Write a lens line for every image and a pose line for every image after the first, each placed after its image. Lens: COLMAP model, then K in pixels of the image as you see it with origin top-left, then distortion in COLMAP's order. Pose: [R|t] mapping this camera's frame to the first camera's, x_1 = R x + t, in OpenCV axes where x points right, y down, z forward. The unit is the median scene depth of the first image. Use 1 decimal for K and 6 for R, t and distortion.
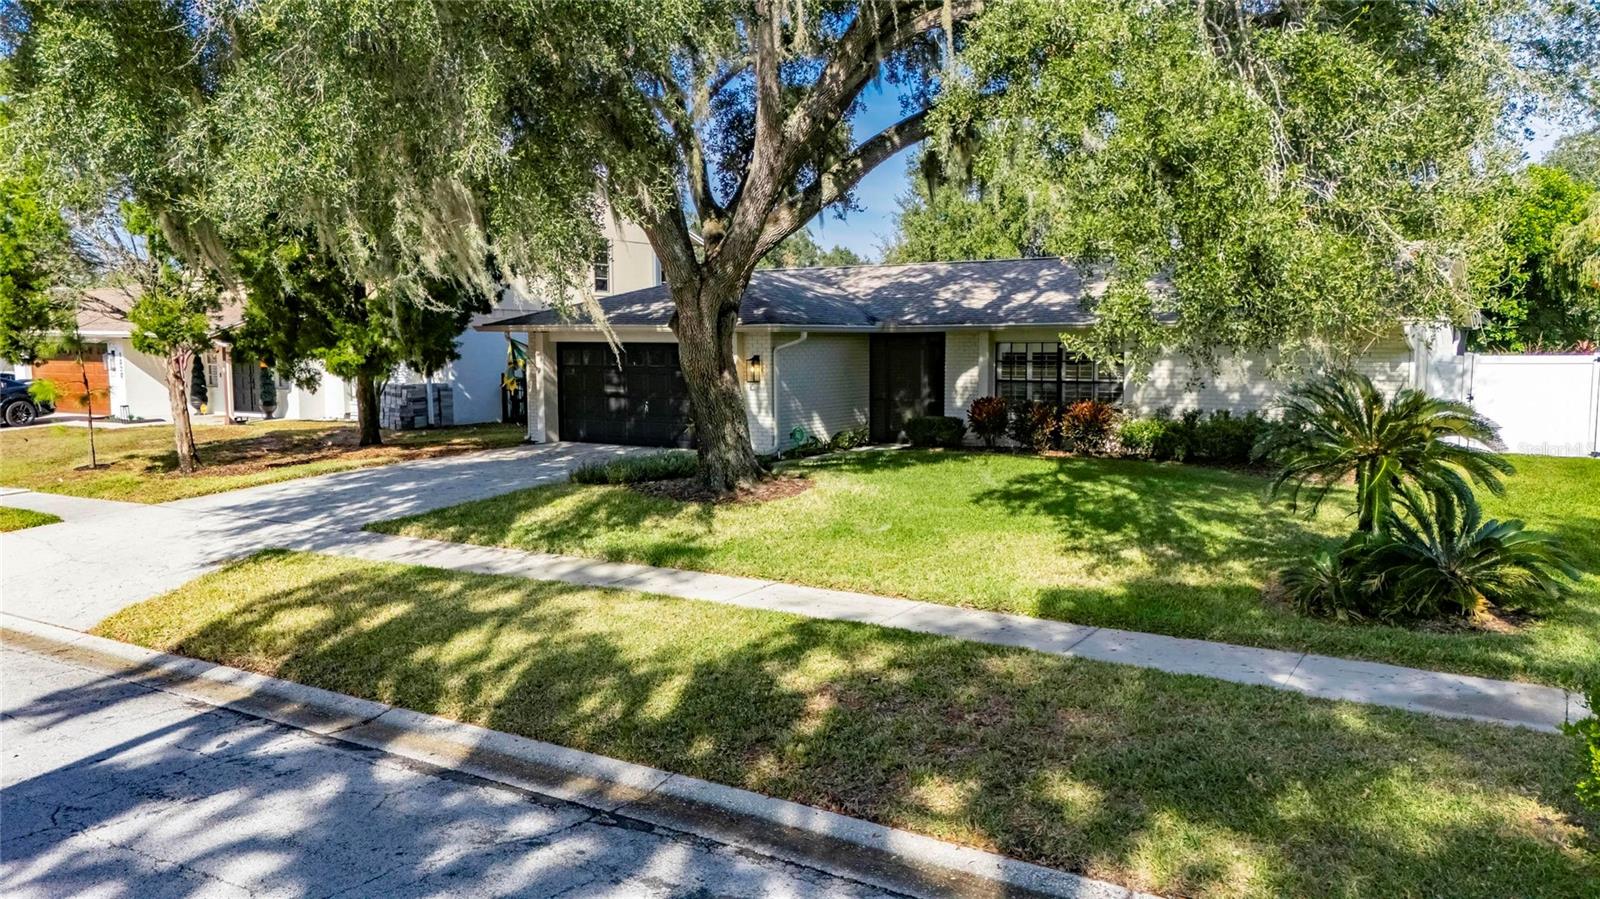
lens RADIAL K [[1171.3, 0, 800.7], [0, 1171.3, 440.5], [0, 0, 1]] dist [0.062671, -0.053922]
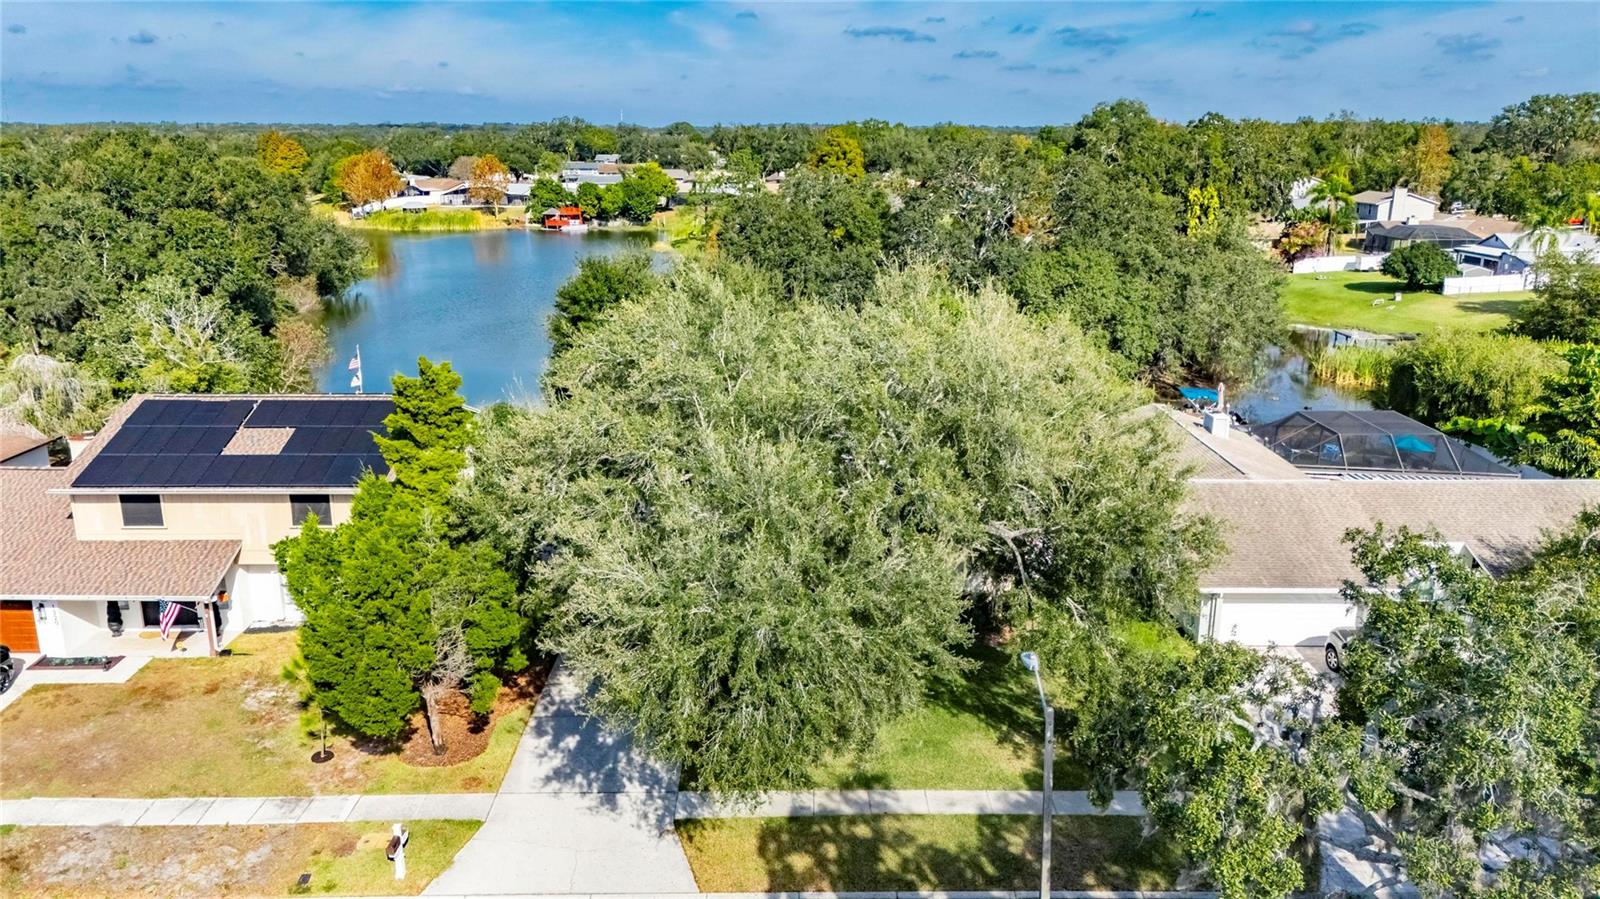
lens RADIAL K [[1171.3, 0, 806.5], [0, 1171.3, 459.2], [0, 0, 1]] dist [0.062671, -0.053922]
pose [[0.833419, -0.142119, 0.534056, -1.961898], [0.040938, 0.979590, 0.196795, -1.443599], [-0.551124, -0.142149, 0.822226, -1.189869]]
